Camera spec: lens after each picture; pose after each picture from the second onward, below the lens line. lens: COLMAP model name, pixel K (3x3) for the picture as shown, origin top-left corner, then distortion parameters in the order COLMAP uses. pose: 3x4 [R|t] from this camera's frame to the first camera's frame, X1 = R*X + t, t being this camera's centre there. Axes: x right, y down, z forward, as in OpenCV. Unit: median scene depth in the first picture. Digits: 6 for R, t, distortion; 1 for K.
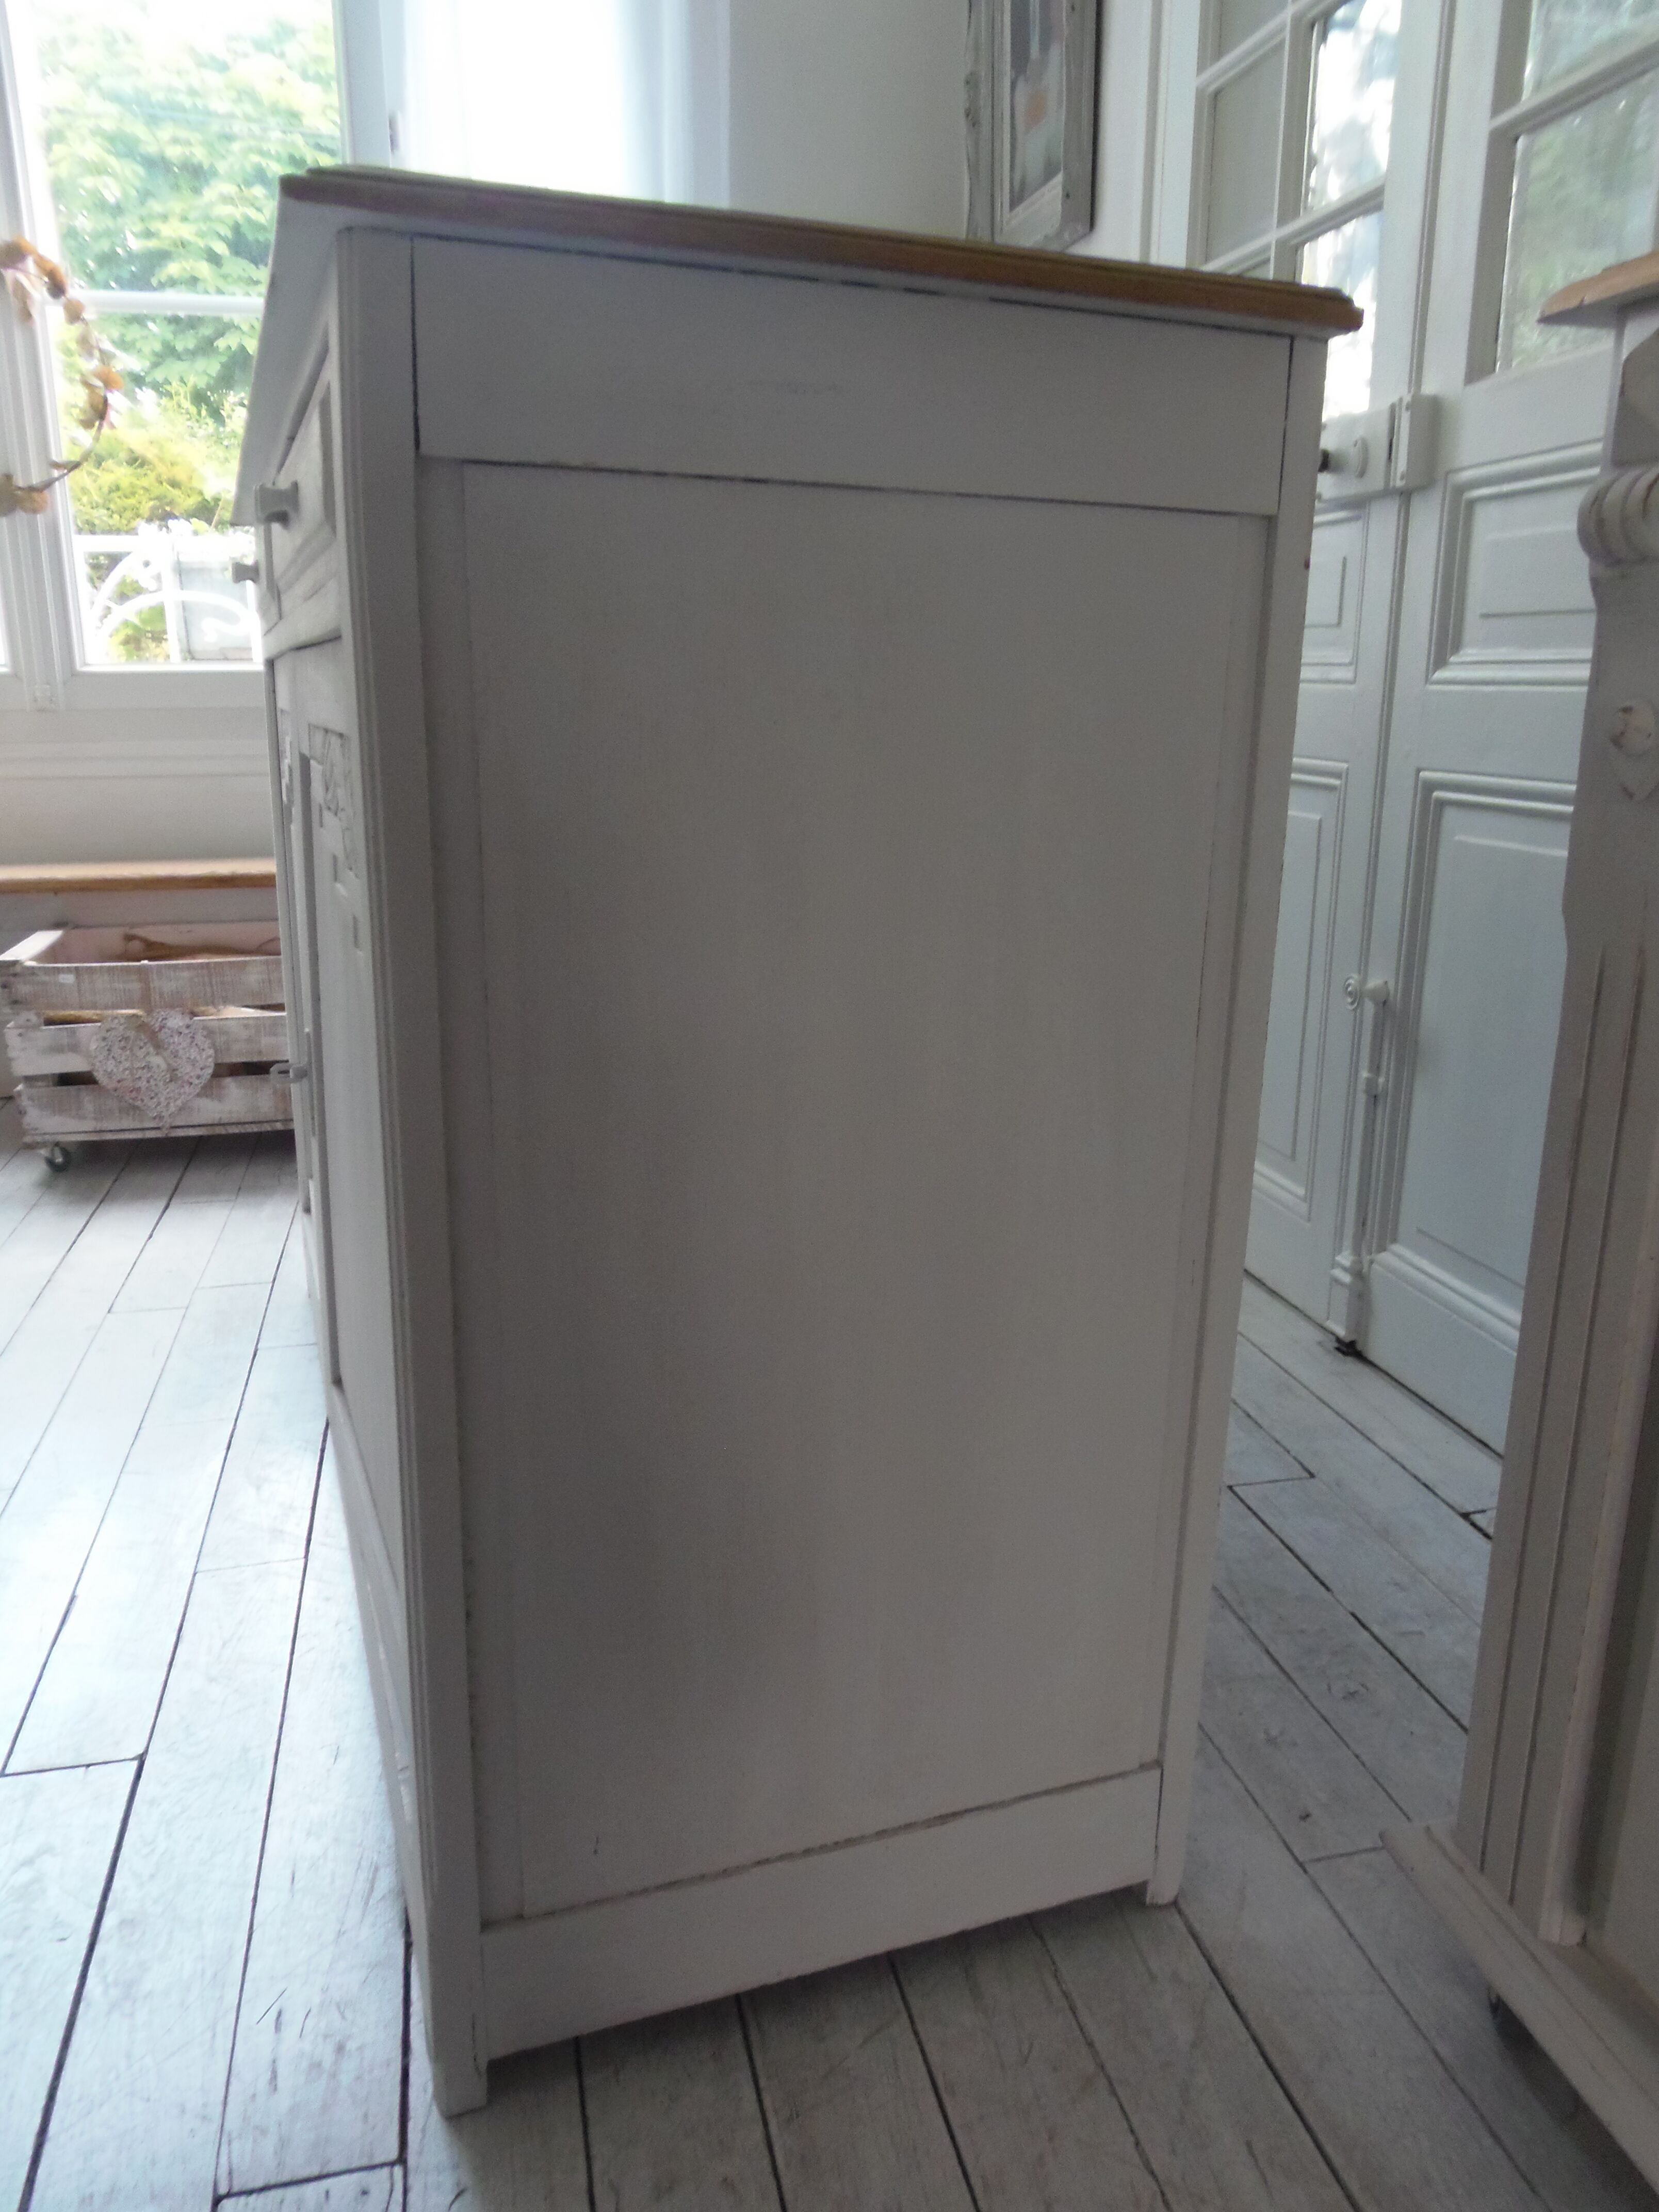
lens RADIAL K [[1582.3, 0, 829.5], [0, 1582.3, 1106.0], [0, 0, 1]] dist [-0.013773, -0.006324]
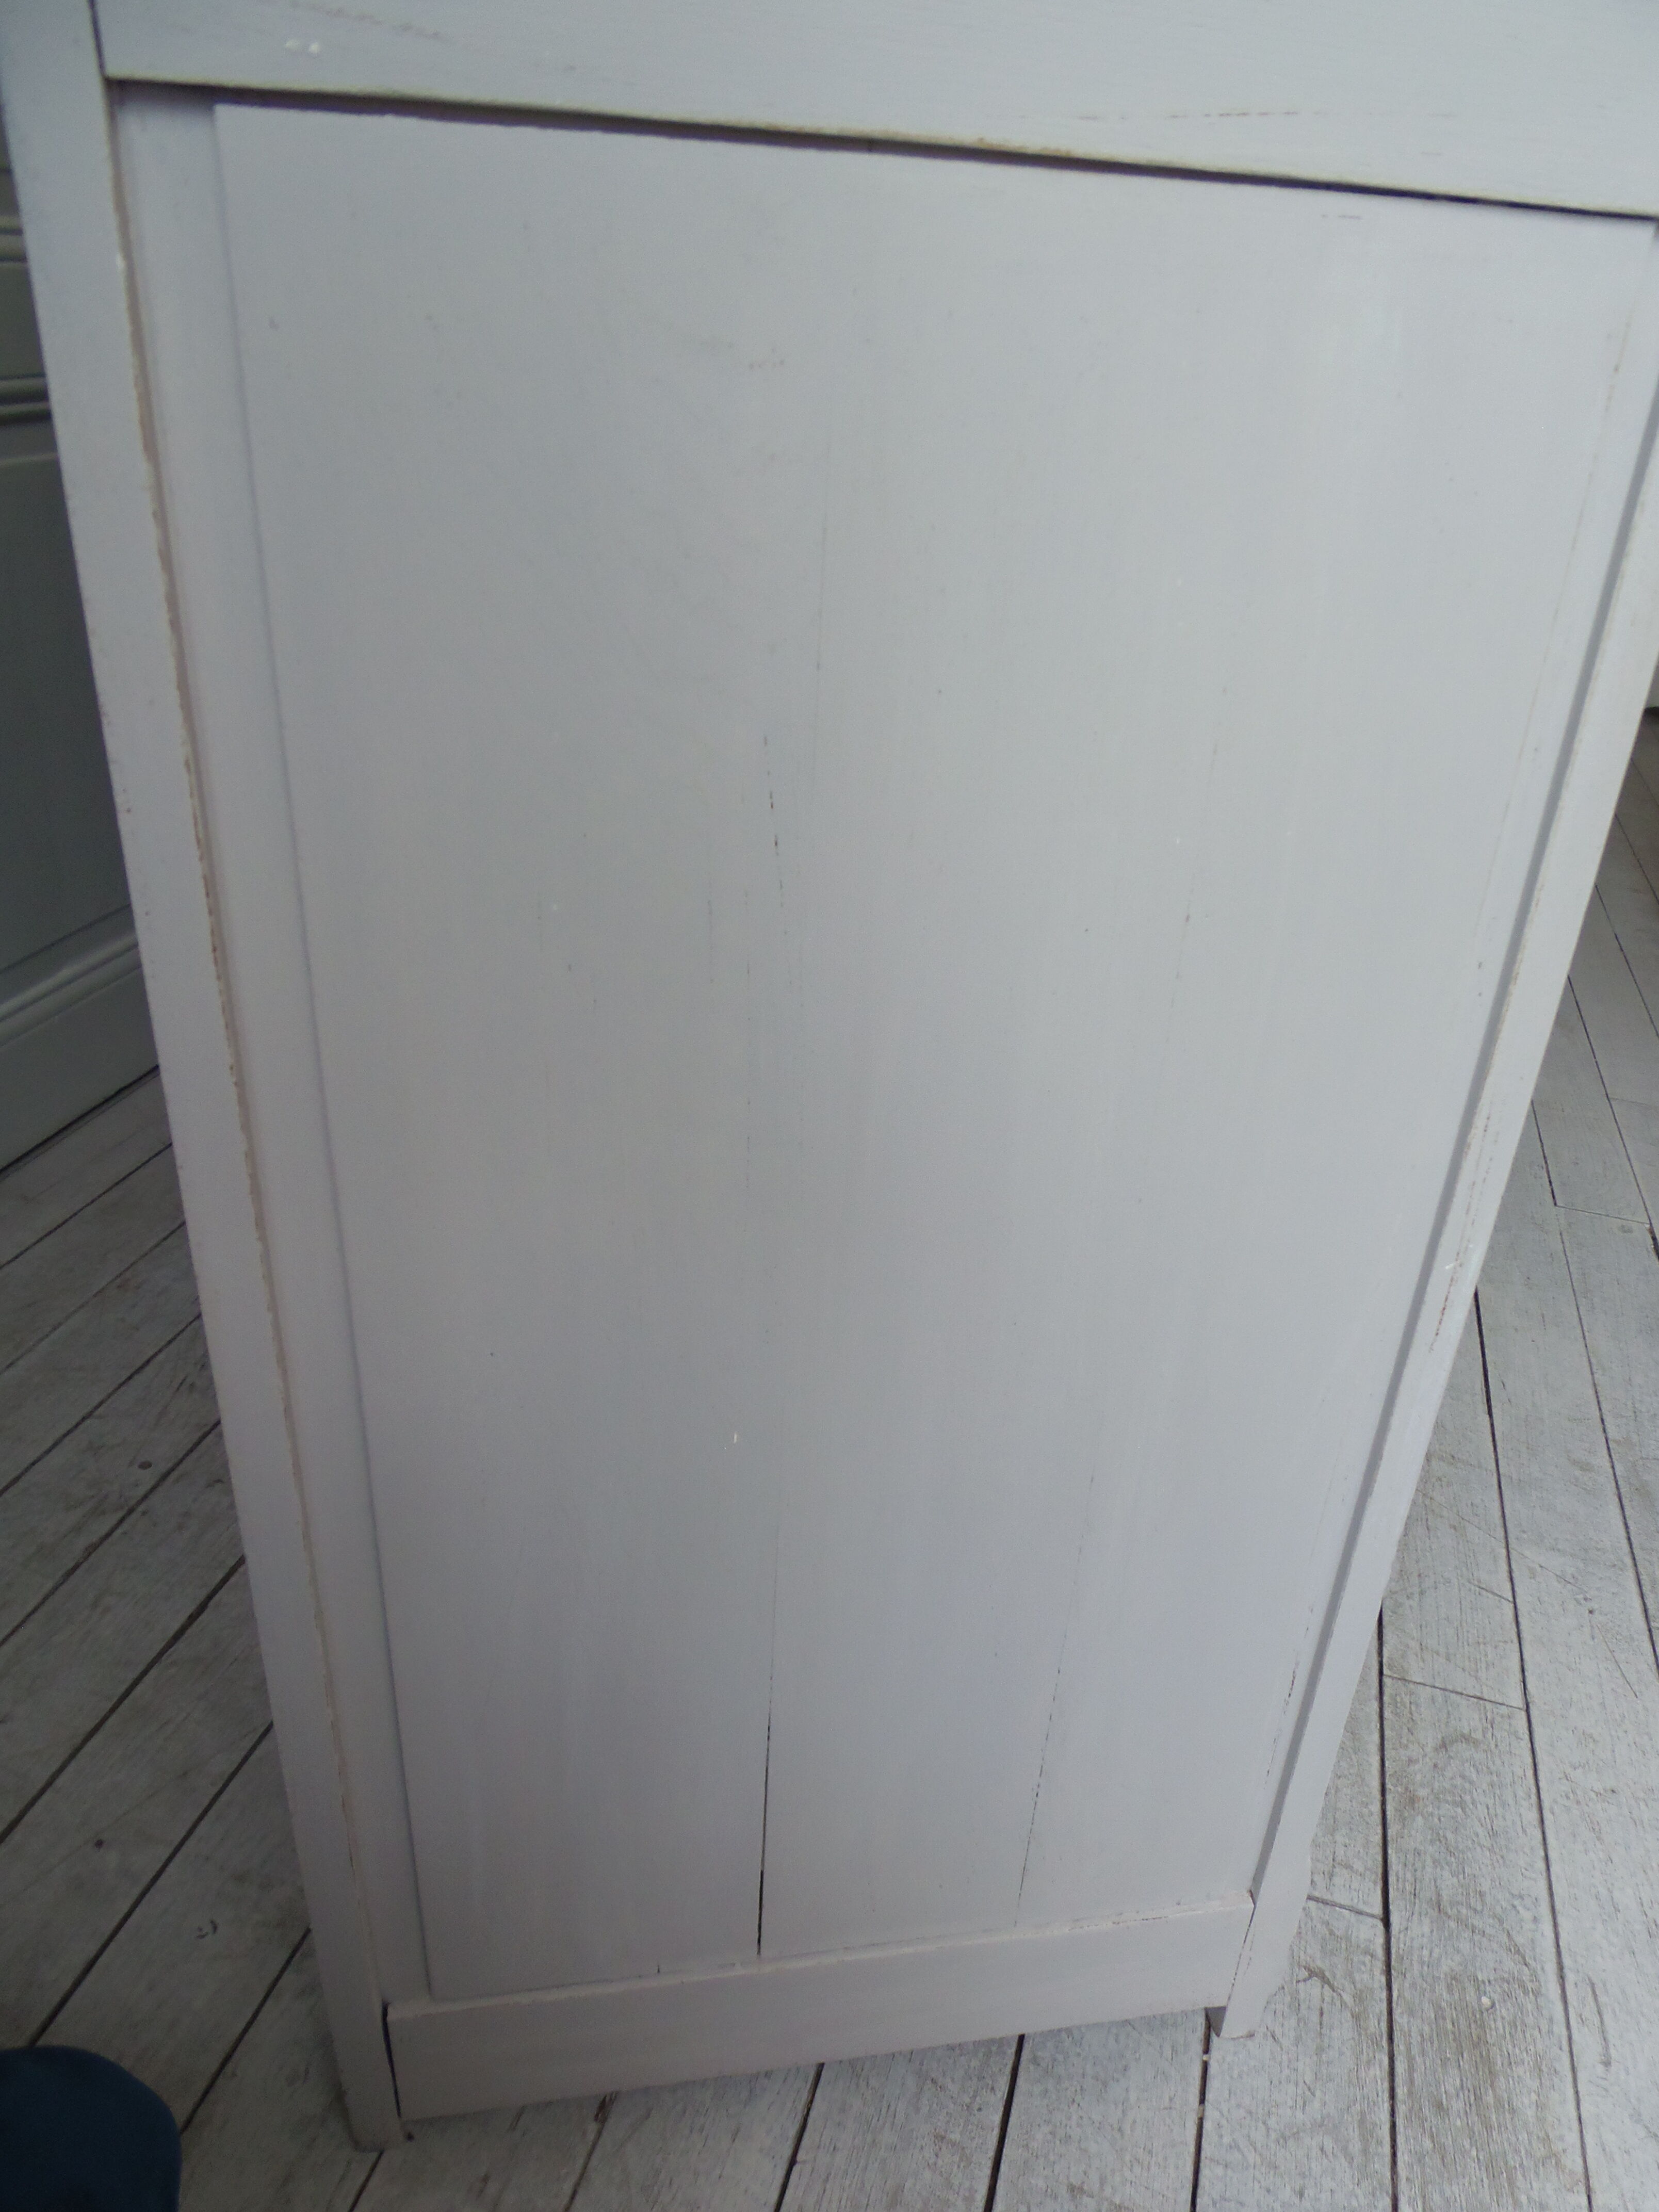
lens RADIAL K [[1582.3, 0, 829.5], [0, 1582.3, 1106.0], [0, 0, 1]] dist [-0.013773, -0.006324]
pose [[-0.869067, -0.270950, 0.413895, -0.384720], [0.081442, 0.746888, 0.659944, -0.395225], [-0.487945, 0.607244, -0.627028, 1.393545]]
